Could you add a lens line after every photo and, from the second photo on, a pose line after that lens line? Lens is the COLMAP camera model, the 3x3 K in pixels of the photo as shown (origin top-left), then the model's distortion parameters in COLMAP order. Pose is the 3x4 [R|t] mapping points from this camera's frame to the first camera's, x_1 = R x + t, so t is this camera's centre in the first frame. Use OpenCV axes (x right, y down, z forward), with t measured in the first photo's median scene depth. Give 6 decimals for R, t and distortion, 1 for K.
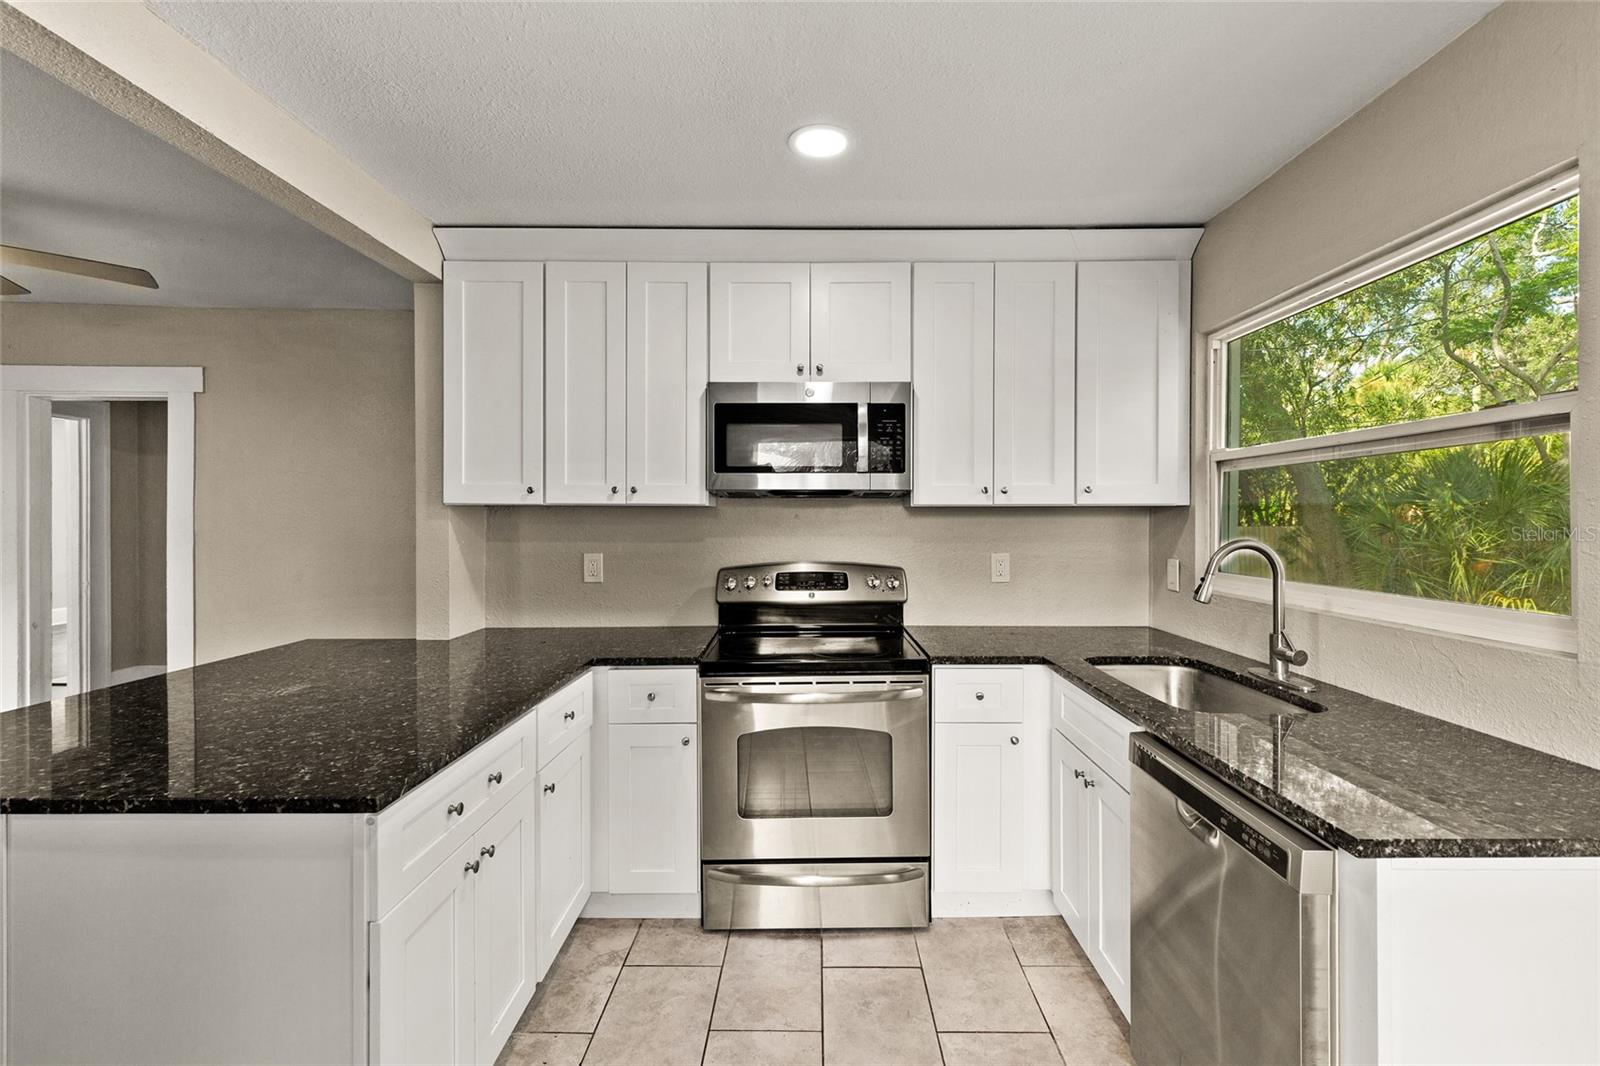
lens RADIAL K [[717.3, 0, 814.1], [0, 717.3, 521.8], [0, 0, 1]] dist [0.004978, -0.001249]
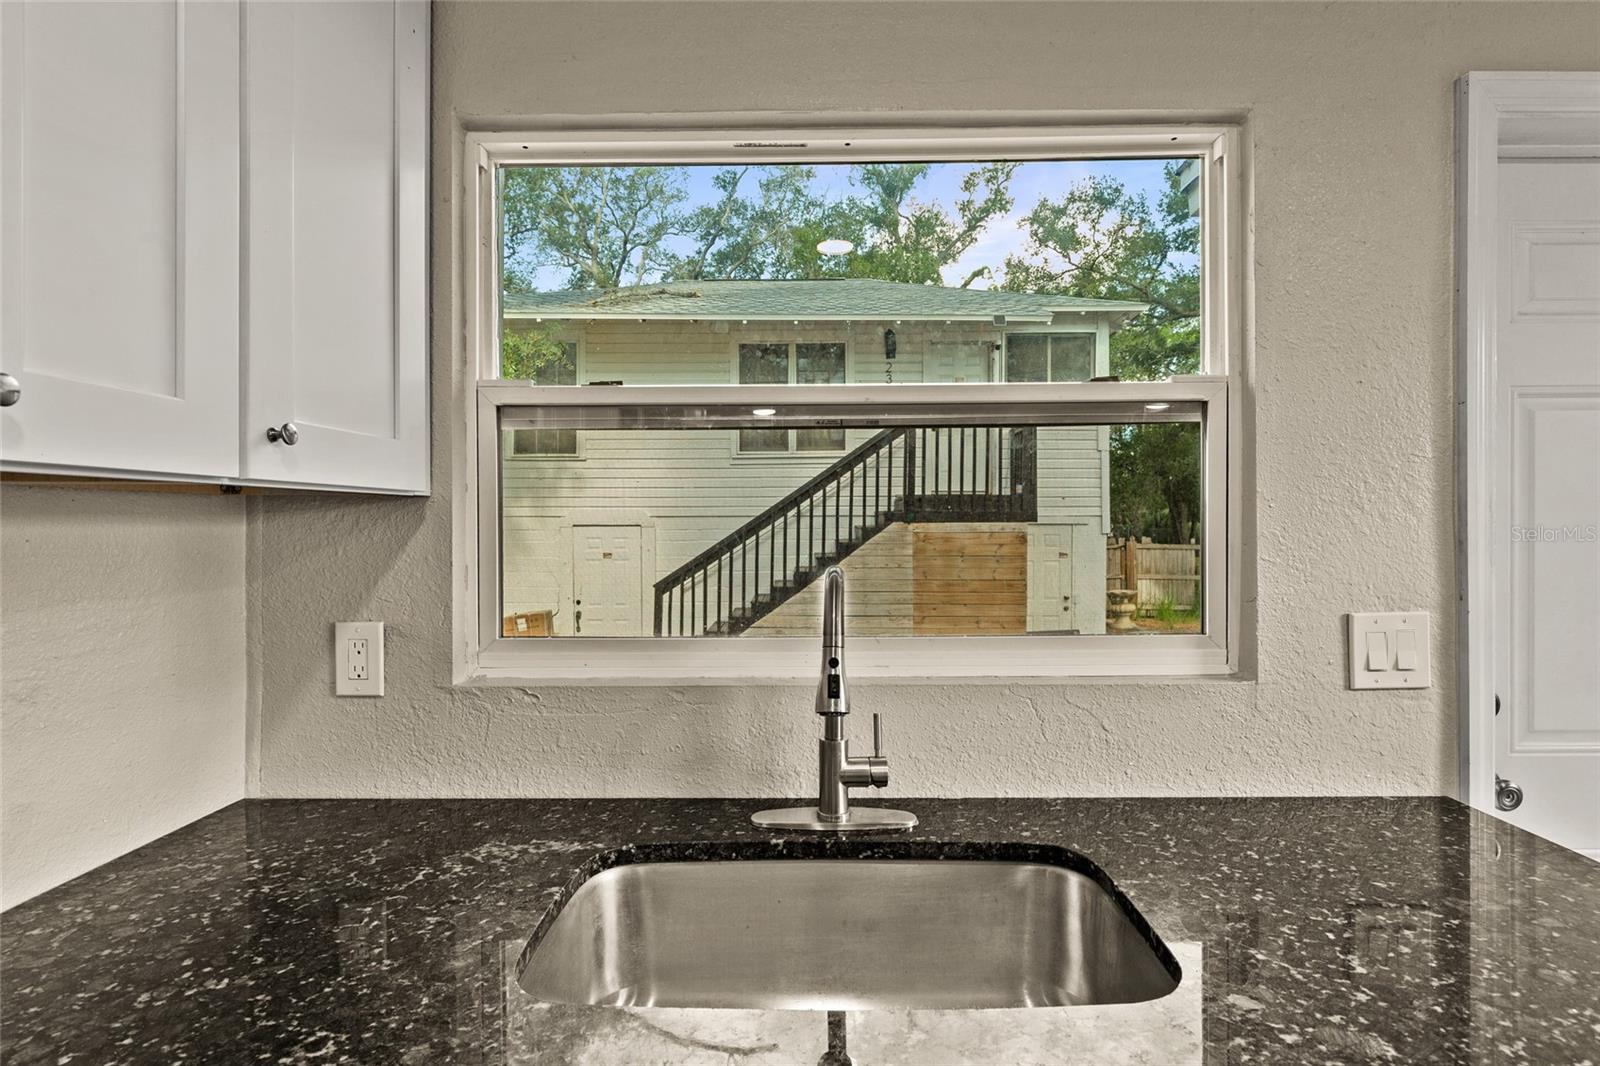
lens RADIAL K [[776.1, 0, 815.5], [0, 776.1, 527.7], [0, 0, 1]] dist [-0.001268, 0.000458]
pose [[0.014422, -0.007304, 0.999869, 0.048176], [0.007999, 0.999942, 0.007189, -0.004414], [-0.999864, 0.007894, 0.014479, 0.760947]]
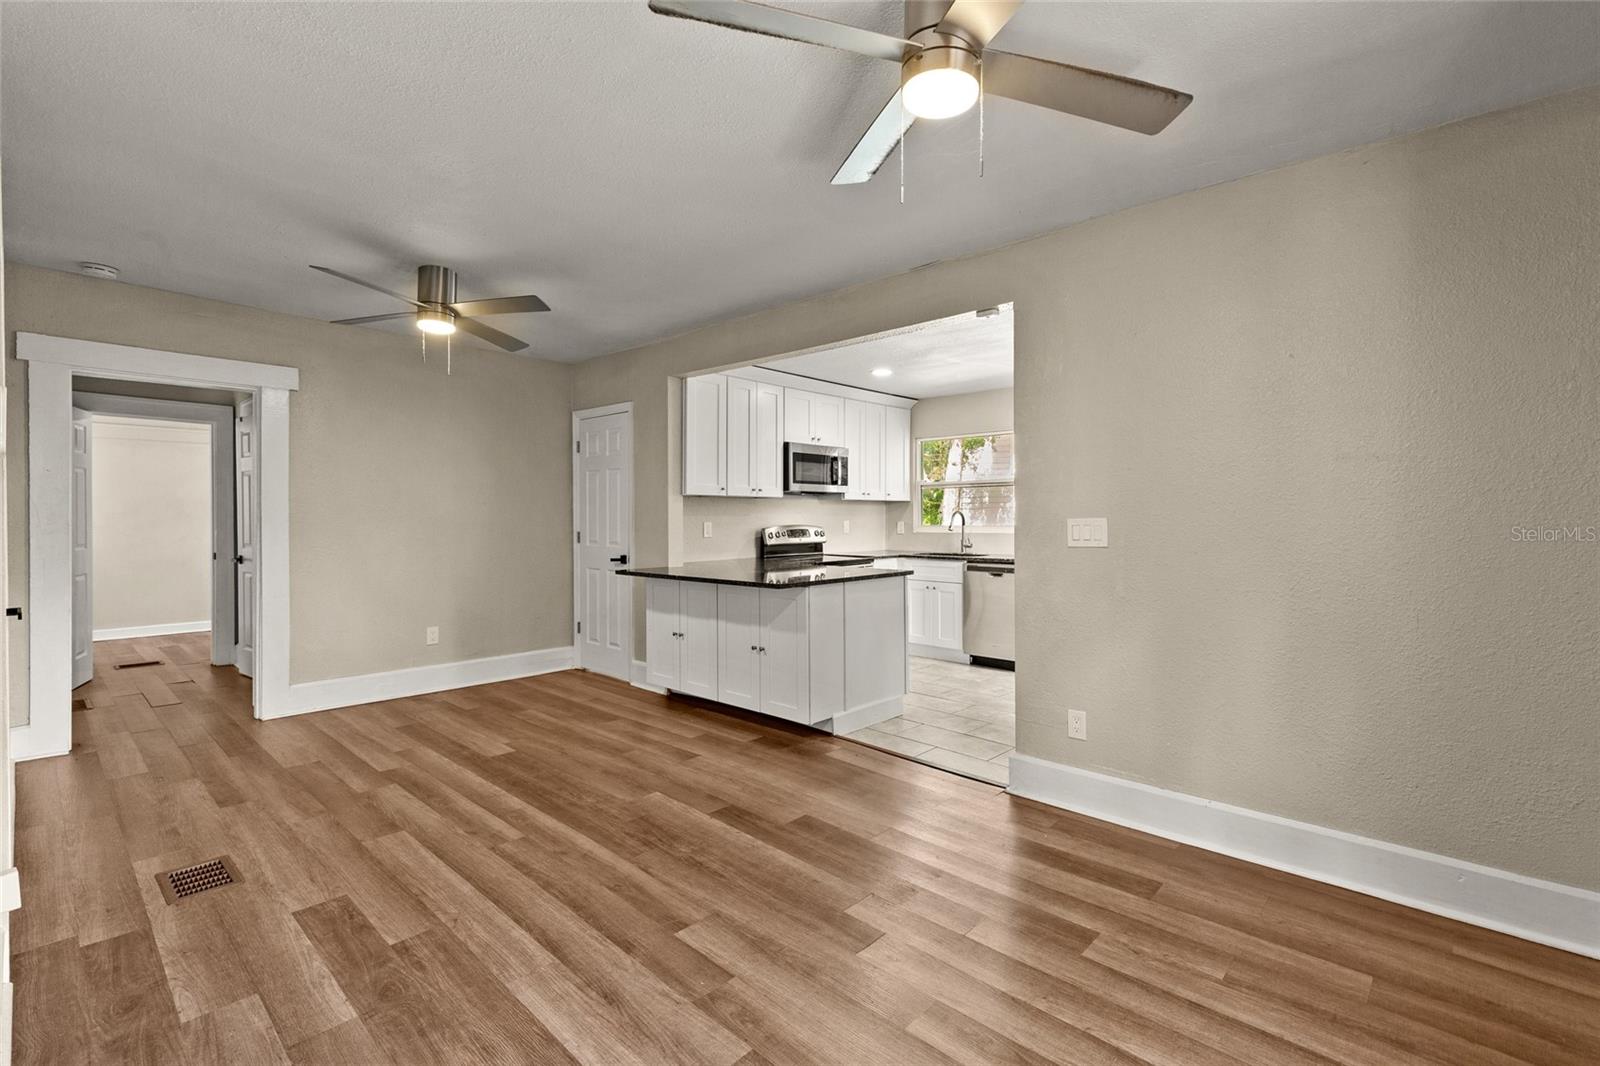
lens RADIAL K [[717.3, 0, 819.3], [0, 717.3, 521.3], [0, 0, 1]] dist [0.004978, -0.001249]
pose [[0.672250, -0.007021, 0.740291, -1.701370], [0.007102, 0.999970, 0.003034, 0.043046], [-0.740290, 0.003218, 0.672280, -0.552444]]
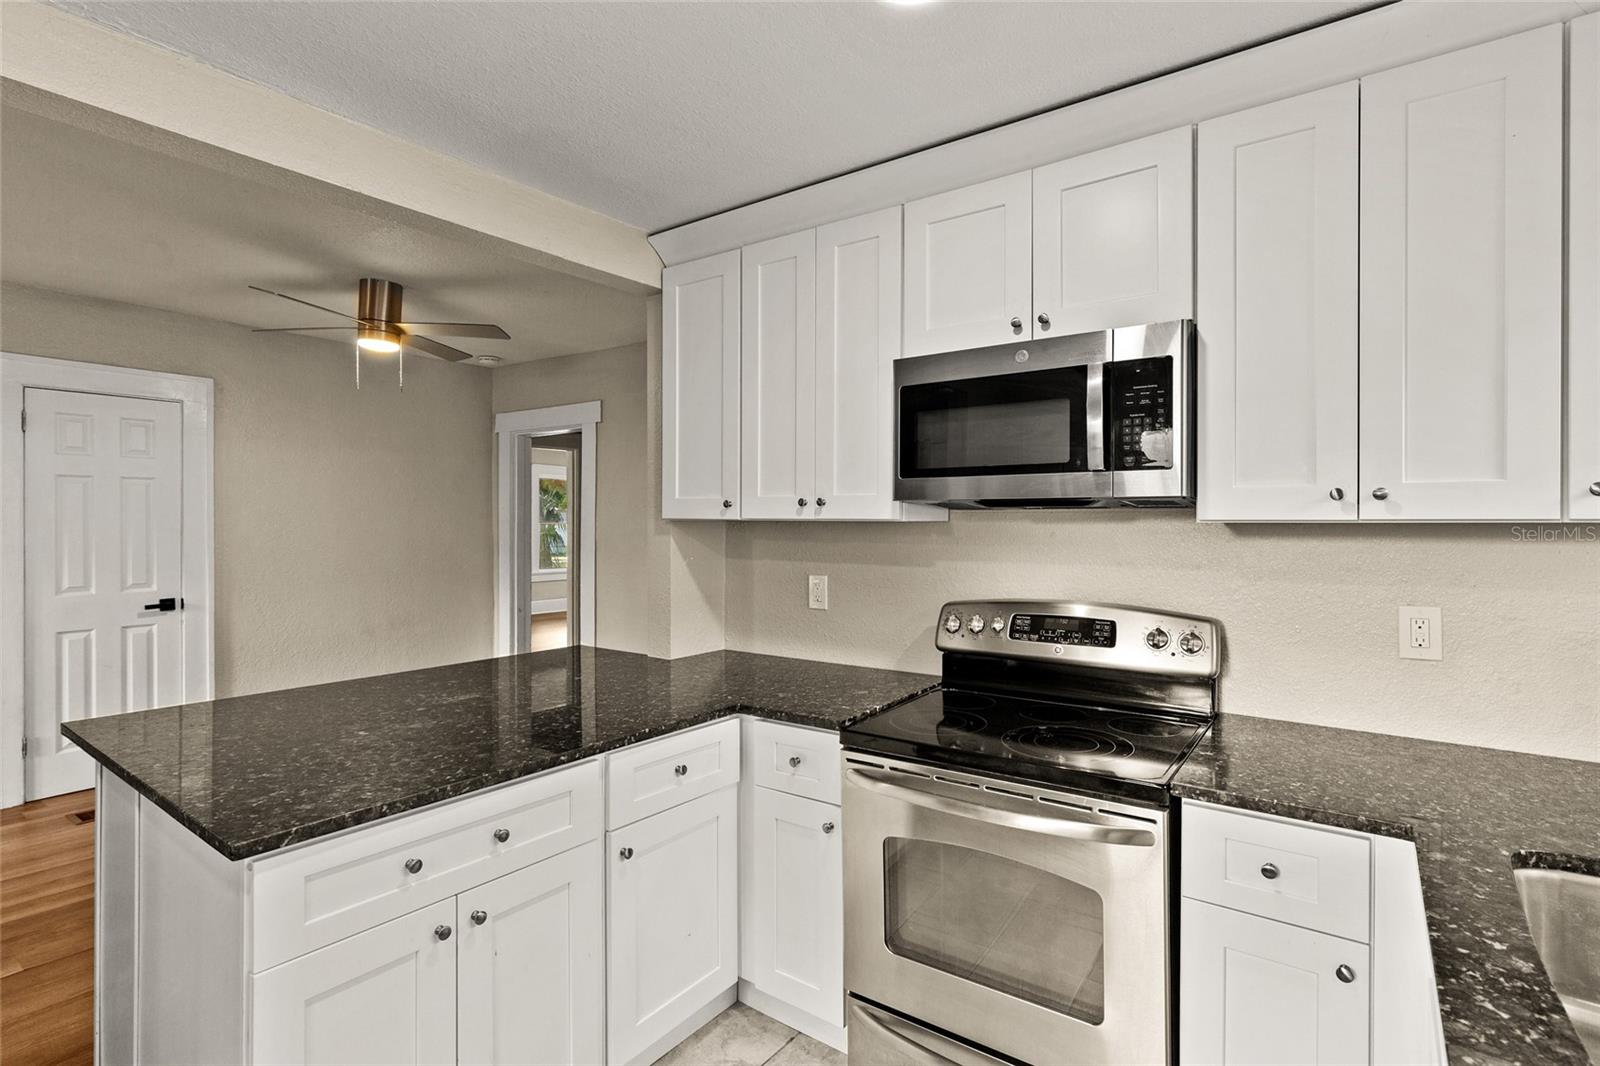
lens RADIAL K [[776.1, 0, 807.9], [0, 776.1, 524.4], [0, 0, 1]] dist [-0.001268, 0.000458]
pose [[0.803252, 0.003150, -0.595630, 0.266079], [-0.005248, 0.999985, -0.001788, -0.017282], [0.595616, 0.004562, 0.803257, 0.276332]]
